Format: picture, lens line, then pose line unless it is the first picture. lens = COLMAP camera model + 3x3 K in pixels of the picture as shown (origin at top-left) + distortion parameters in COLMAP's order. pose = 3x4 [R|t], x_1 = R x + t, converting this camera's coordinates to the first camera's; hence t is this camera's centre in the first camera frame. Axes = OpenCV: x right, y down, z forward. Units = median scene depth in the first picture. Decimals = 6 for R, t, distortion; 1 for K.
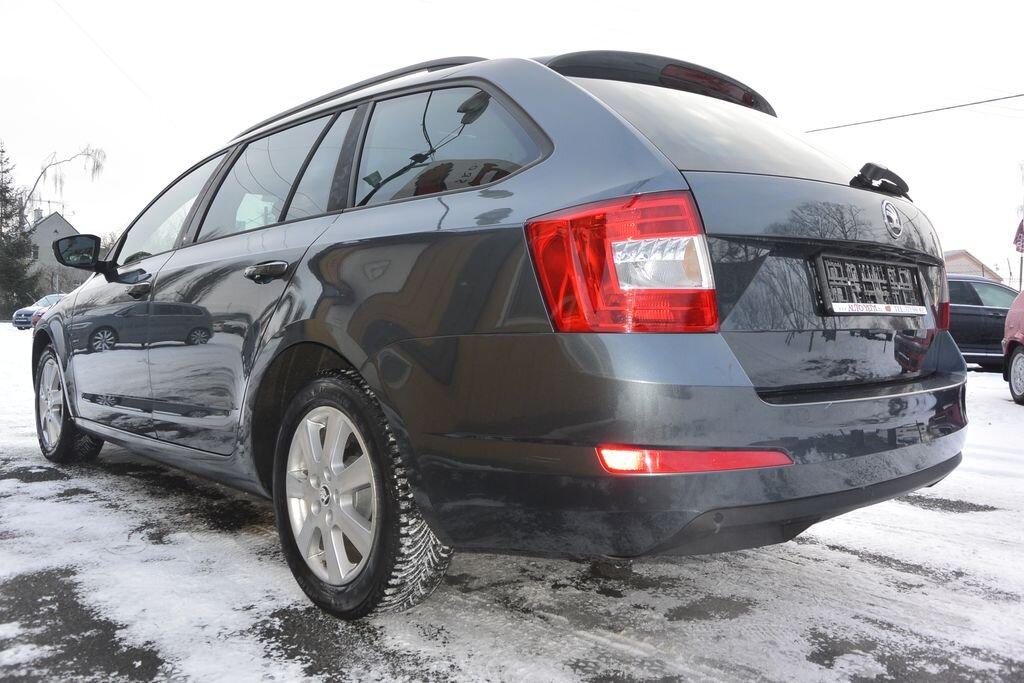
lens RADIAL K [[780.1, 0, 512.3], [0, 780.1, 399.5], [0, 0, 1]] dist [0.003286, 0.002501]
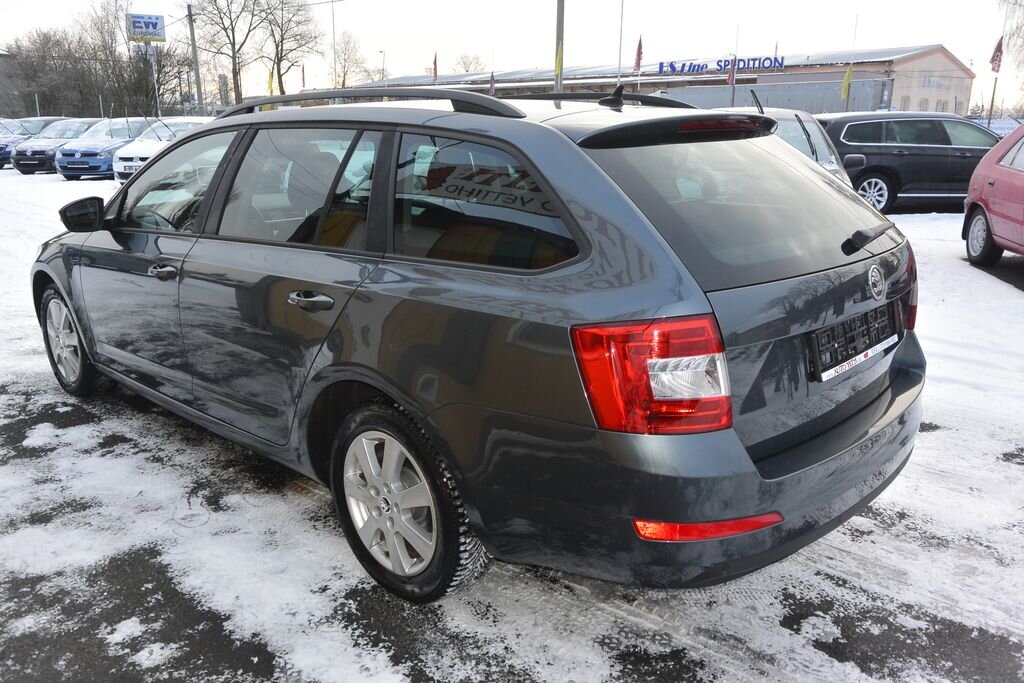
lens RADIAL K [[780.1, 0, 514.6], [0, 780.1, 409.2], [0, 0, 1]] dist [0.003286, 0.002501]
pose [[0.998158, -0.036416, 0.048532, -0.102870], [0.023445, 0.969223, 0.245064, -0.320888], [-0.055963, -0.243474, 0.968292, -0.124740]]
